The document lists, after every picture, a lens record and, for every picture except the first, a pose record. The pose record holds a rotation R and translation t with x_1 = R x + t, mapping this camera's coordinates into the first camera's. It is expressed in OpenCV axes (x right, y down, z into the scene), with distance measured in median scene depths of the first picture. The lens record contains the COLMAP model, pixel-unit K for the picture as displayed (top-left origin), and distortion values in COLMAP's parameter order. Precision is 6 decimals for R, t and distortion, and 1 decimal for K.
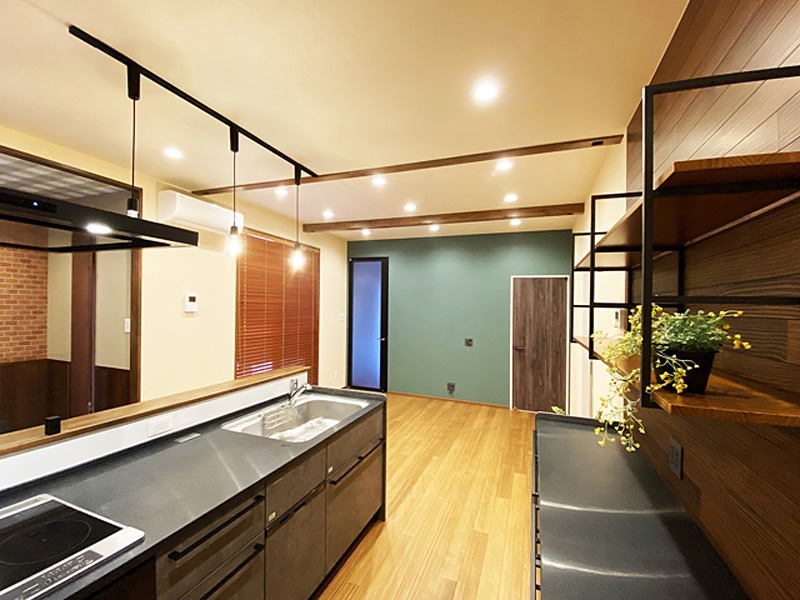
lens RADIAL K [[353.5, 0, 392.8], [0, 353.5, 301.2], [0, 0, 1]] dist [-0.004691, -0.000760]
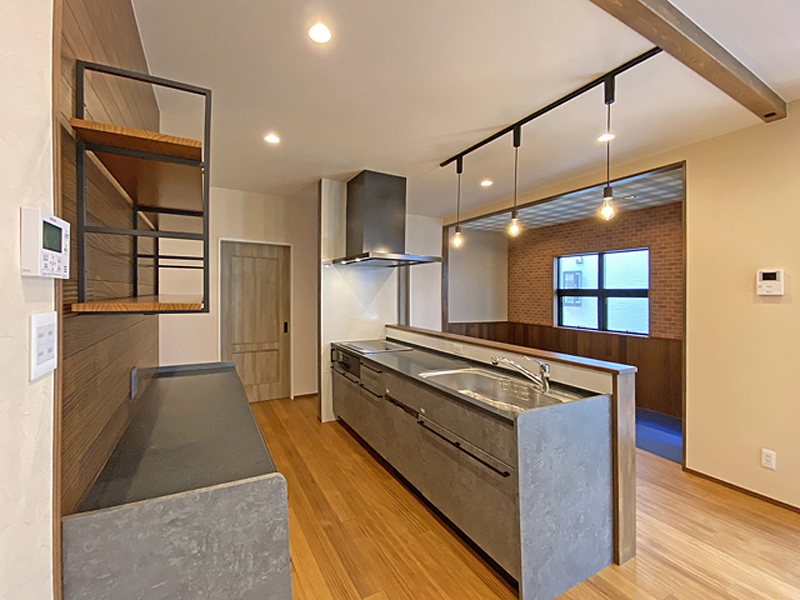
lens RADIAL K [[337.9, 0, 396.5], [0, 337.9, 299.7], [0, 0, 1]] dist [-0.003596, -0.000879]
pose [[-0.648099, -0.016193, -0.761384, 0.266060], [-0.020595, 0.999781, -0.003732, 0.038057], [0.761278, 0.013263, -0.648290, 0.584815]]
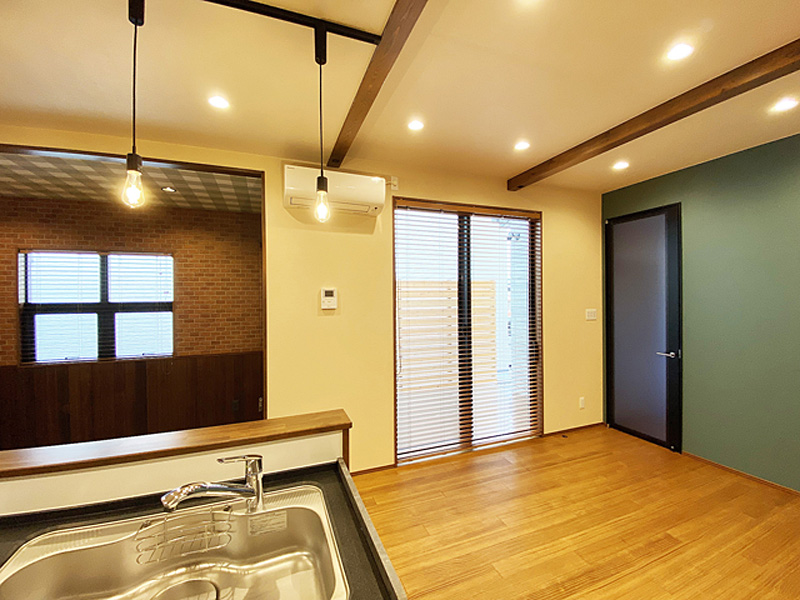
lens RADIAL K [[343.4, 0, 400.2], [0, 343.4, 302.3], [0, 0, 1]] dist [-0.025753, -0.002478]
pose [[0.678070, -0.021034, -0.734696, 0.086457], [0.034844, 0.999386, 0.003546, 0.011648], [0.734171, -0.028005, 0.678387, 0.389008]]
